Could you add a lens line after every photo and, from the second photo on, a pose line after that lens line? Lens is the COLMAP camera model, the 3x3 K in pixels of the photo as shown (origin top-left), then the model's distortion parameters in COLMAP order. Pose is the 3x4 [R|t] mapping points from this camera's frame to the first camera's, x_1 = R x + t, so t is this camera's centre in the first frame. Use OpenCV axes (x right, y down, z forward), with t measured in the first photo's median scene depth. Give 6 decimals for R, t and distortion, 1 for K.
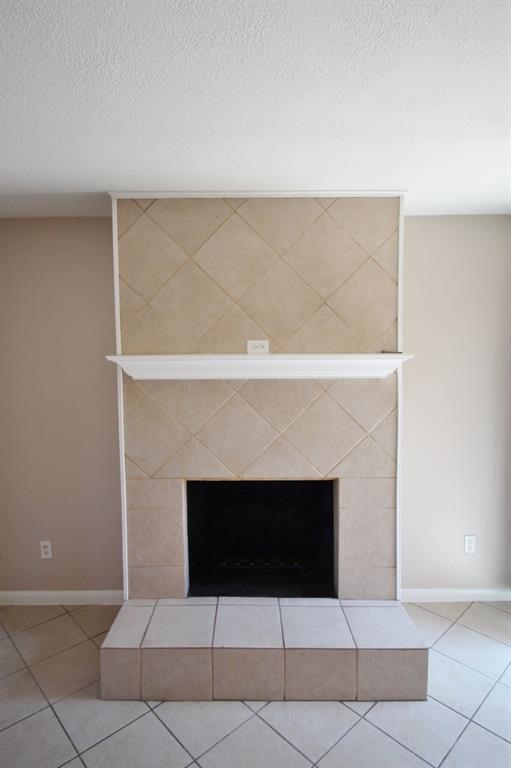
lens RADIAL K [[433.9, 0, 243.5], [0, 433.9, 388.3], [0, 0, 1]] dist [0.006819, 0.000706]
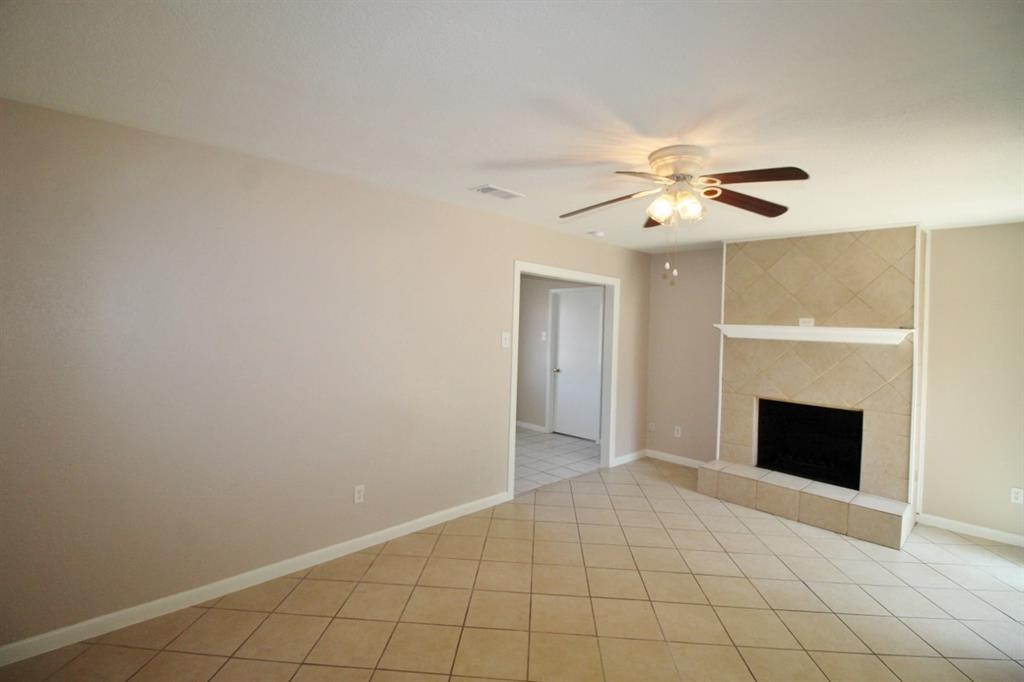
lens RADIAL K [[472.7, 0, 513.4], [0, 472.7, 324.5], [0, 0, 1]] dist [0.001504, -0.014953]
pose [[0.699693, 0.032785, -0.713691, 0.540328], [-0.095180, 0.994320, -0.047638, 0.108273], [0.708075, 0.101261, 0.698839, -1.068532]]
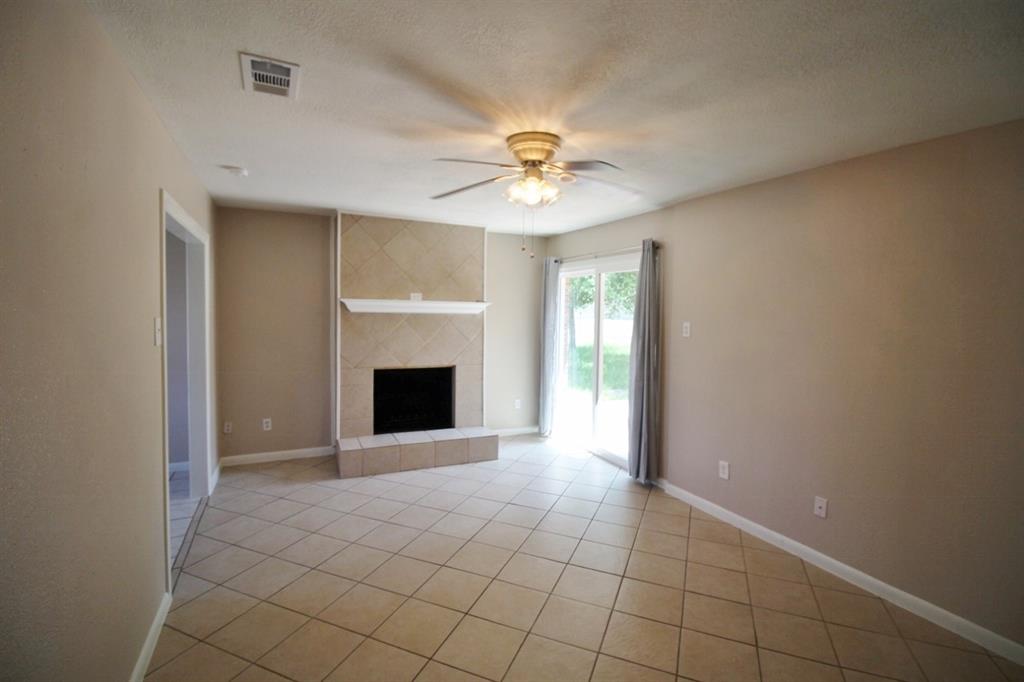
lens RADIAL K [[472.7, 0, 513.4], [0, 472.7, 324.5], [0, 0, 1]] dist [0.001504, -0.014953]
pose [[0.901137, 0.009866, 0.433422, -0.480332], [0.008059, 0.999187, -0.039500, 0.113257], [-0.433460, 0.039088, 0.900325, -1.056617]]
